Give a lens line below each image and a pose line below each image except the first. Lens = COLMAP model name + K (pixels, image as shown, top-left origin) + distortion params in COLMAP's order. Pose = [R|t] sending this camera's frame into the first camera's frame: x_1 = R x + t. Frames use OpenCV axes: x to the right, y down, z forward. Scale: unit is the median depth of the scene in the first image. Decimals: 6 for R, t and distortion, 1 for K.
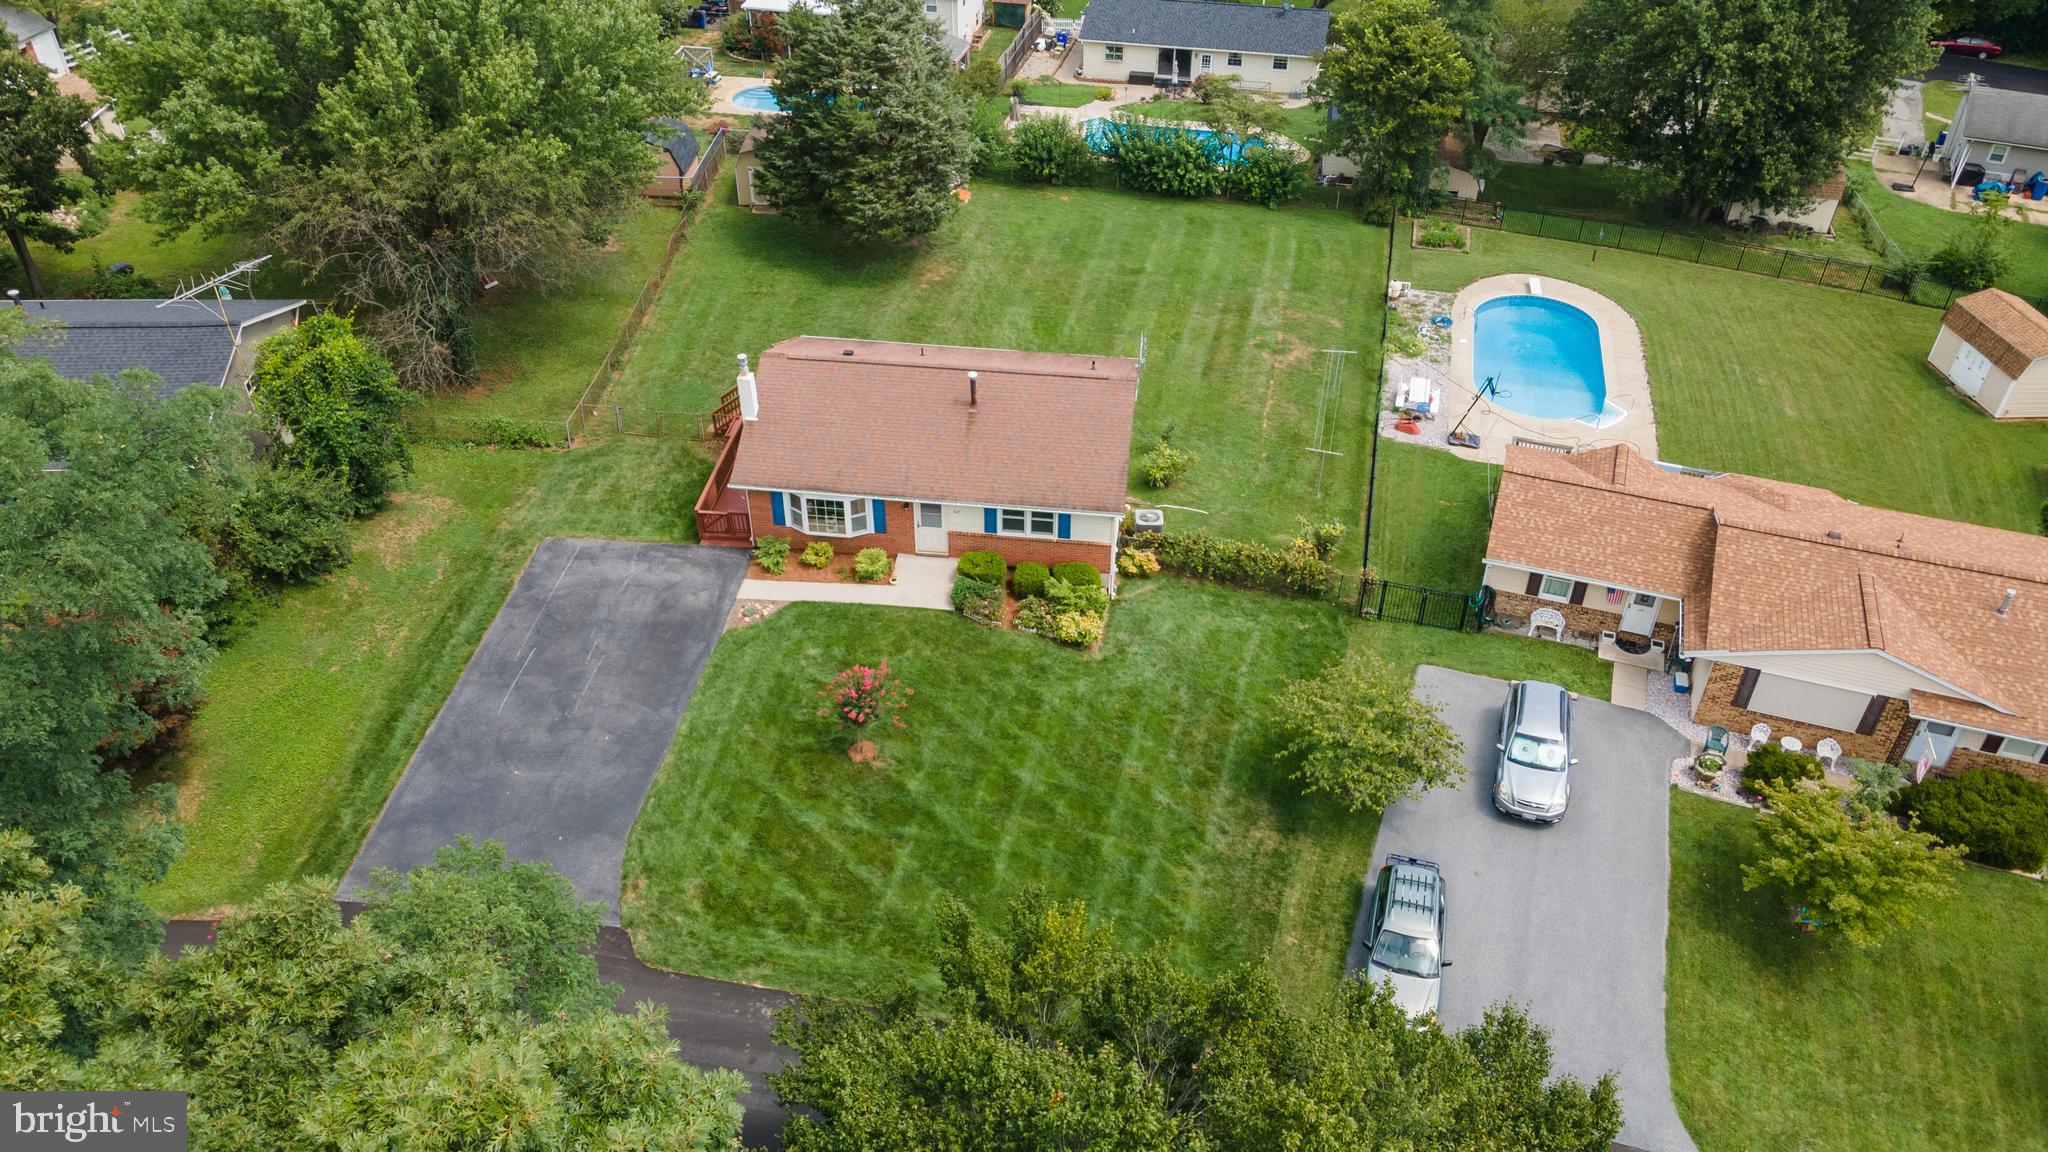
lens RADIAL K [[1496.7, 0, 1015.0], [0, 1496.7, 573.9], [0, 0, 1]] dist [0.022278, 0.038240]
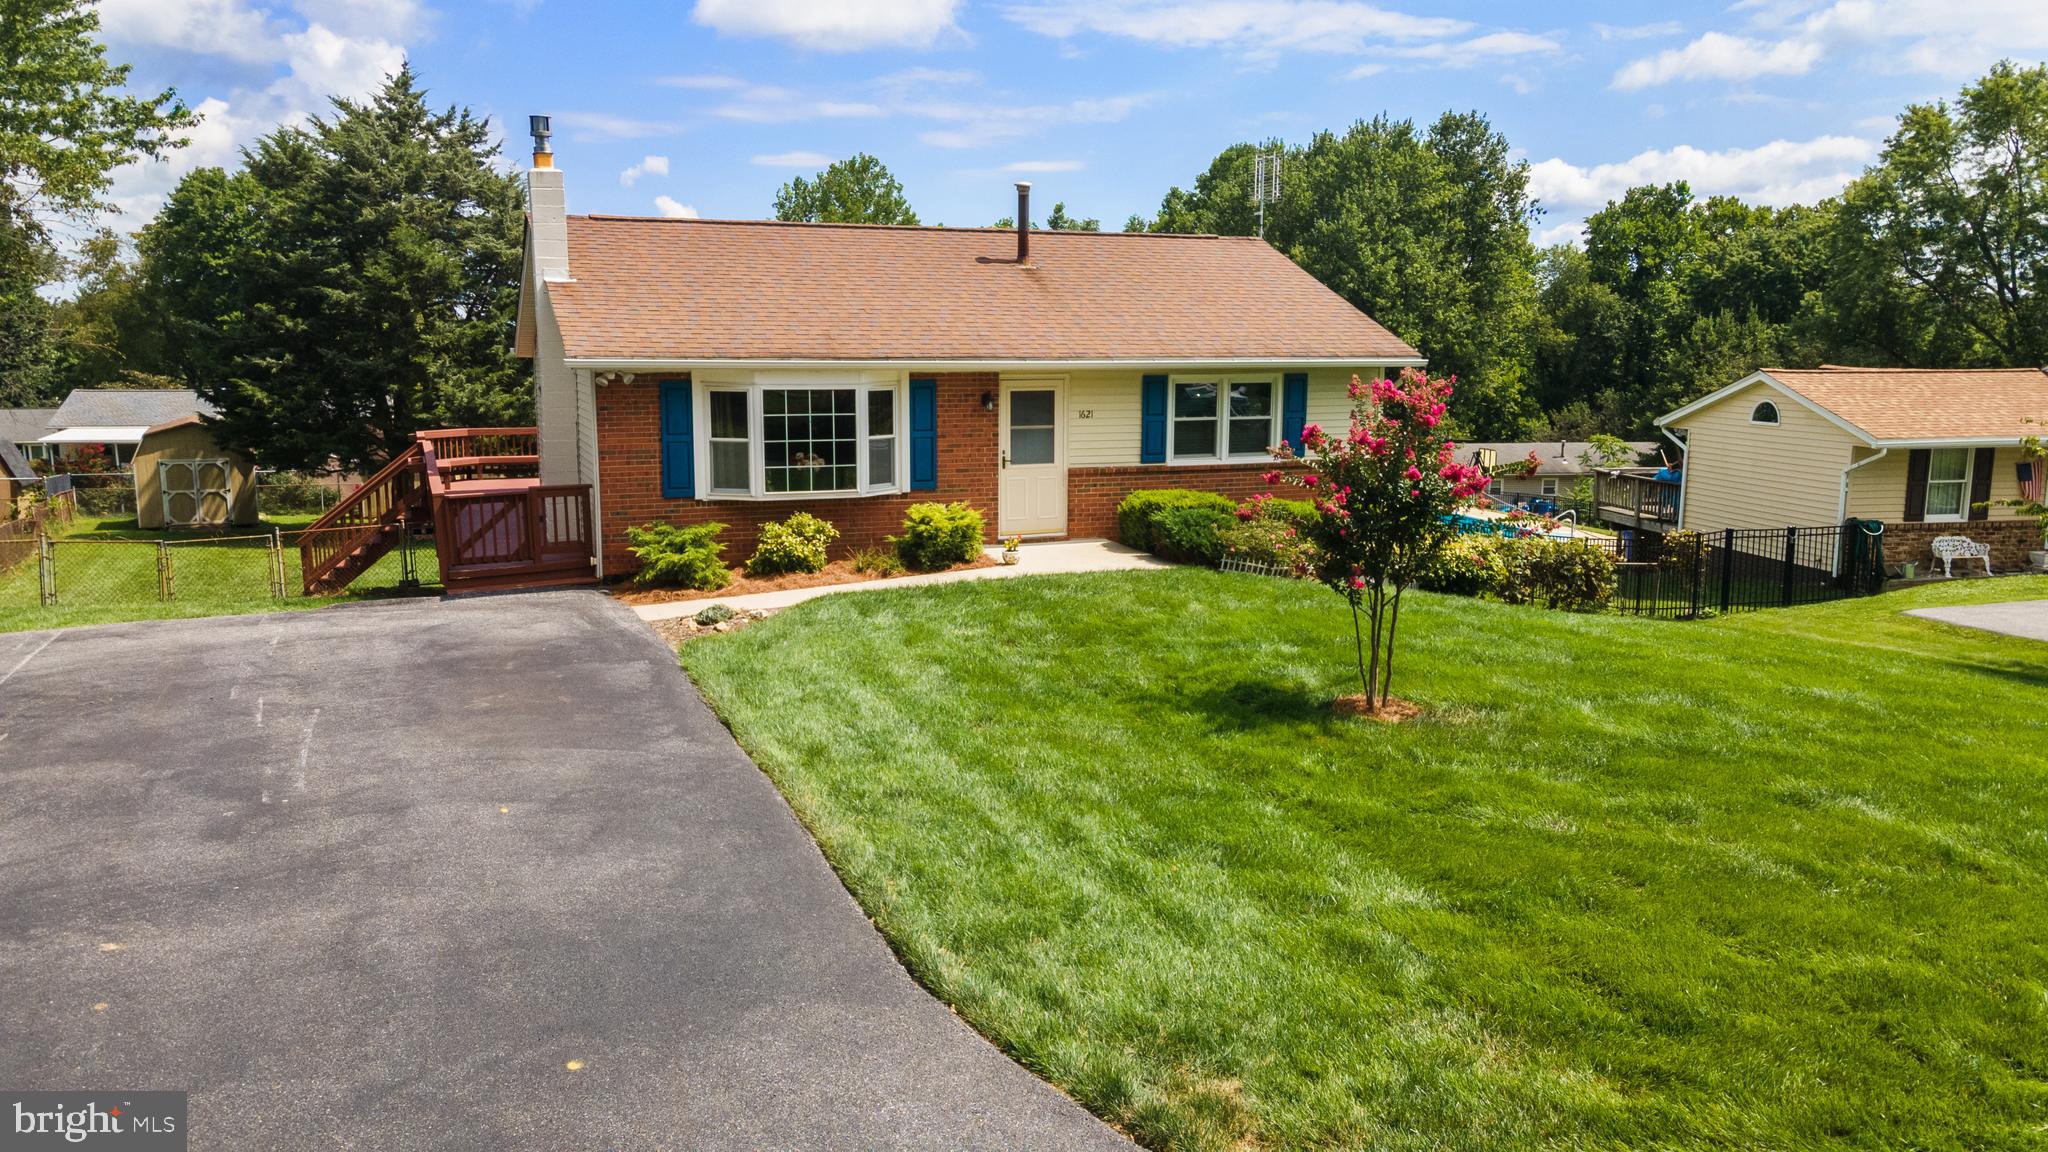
lens RADIAL K [[1496.7, 0, 1015.1], [0, 1496.7, 572.4], [0, 0, 1]] dist [0.022278, 0.038240]
pose [[0.874784, -0.076751, 0.478396, -0.217619], [0.294116, 0.868761, -0.398435, 0.135851], [-0.385032, 0.489248, 0.782551, 0.533348]]
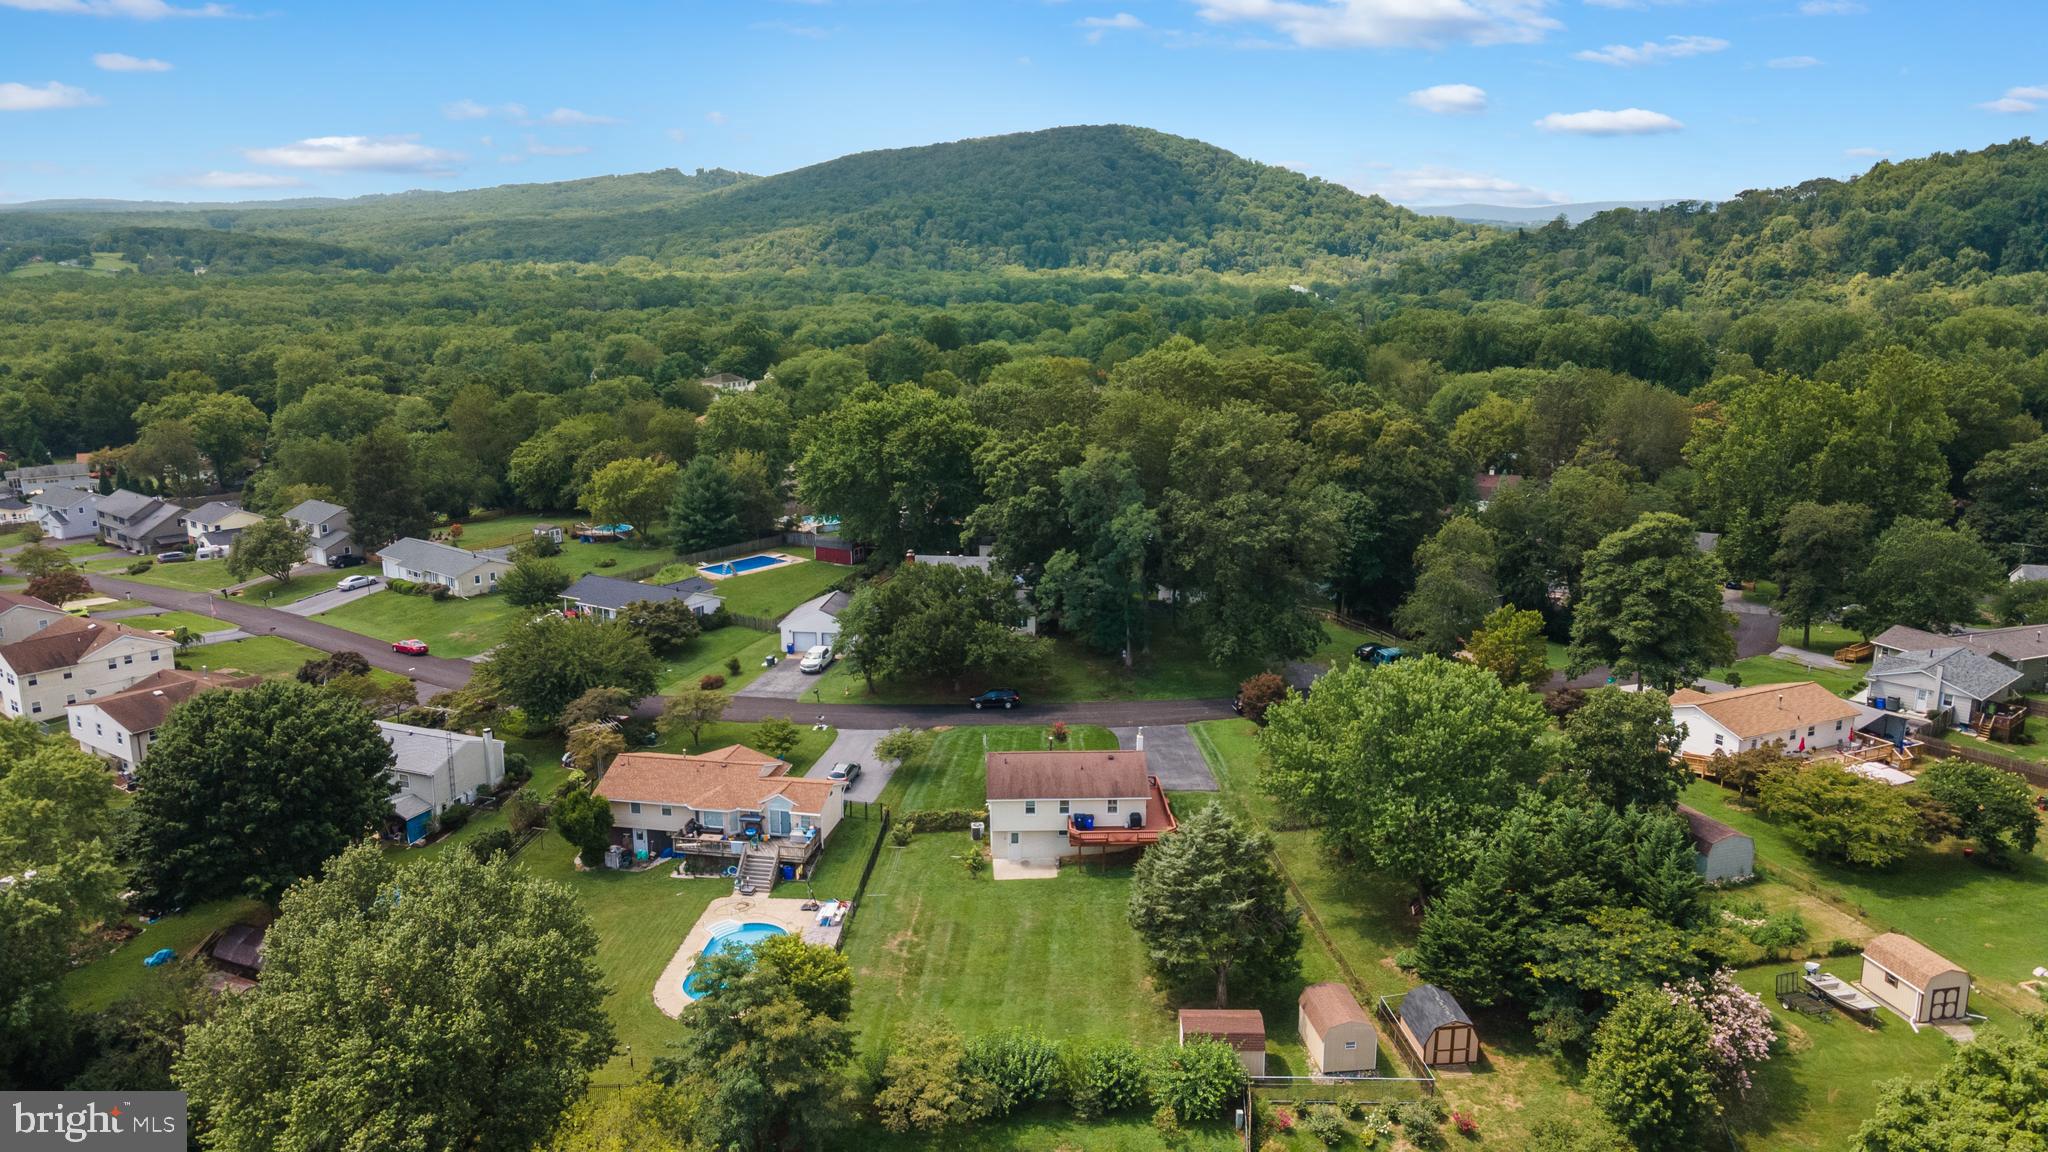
lens RADIAL K [[1496.7, 0, 1023.4], [0, 1496.7, 571.4], [0, 0, 1]] dist [0.022278, 0.038240]
pose [[-0.988002, 0.033126, -0.150845, 0.304578], [-0.094635, 0.642012, 0.760831, -1.748036], [0.122048, 0.765978, -0.631175, 1.861856]]
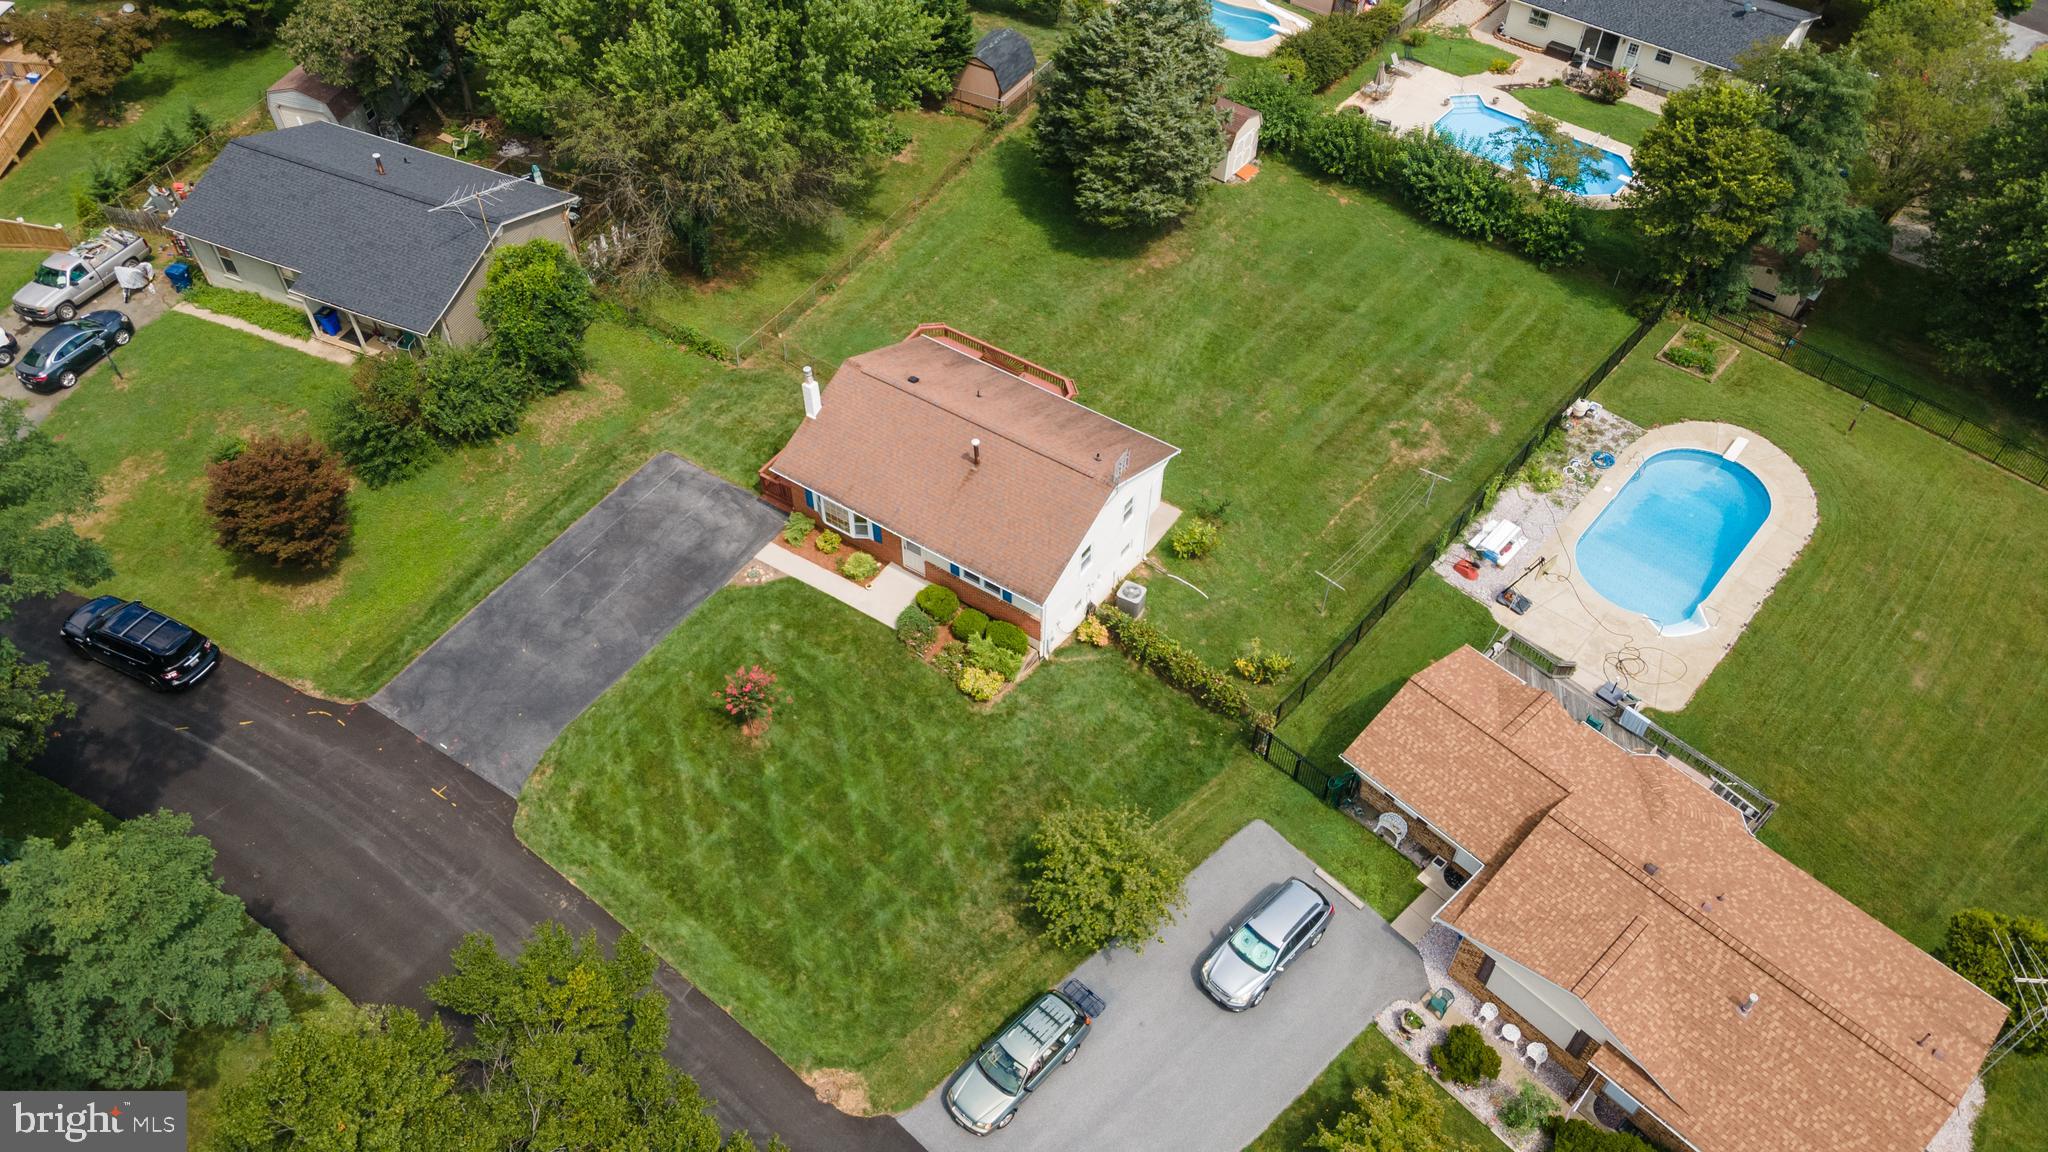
lens RADIAL K [[1496.7, 0, 1017.5], [0, 1496.7, 571.9], [0, 0, 1]] dist [0.022278, 0.038240]
pose [[0.891310, 0.335818, -0.304620, 0.302929], [-0.276667, 0.935120, 0.221373, -0.238981], [0.359197, -0.113034, 0.926391, -0.051903]]
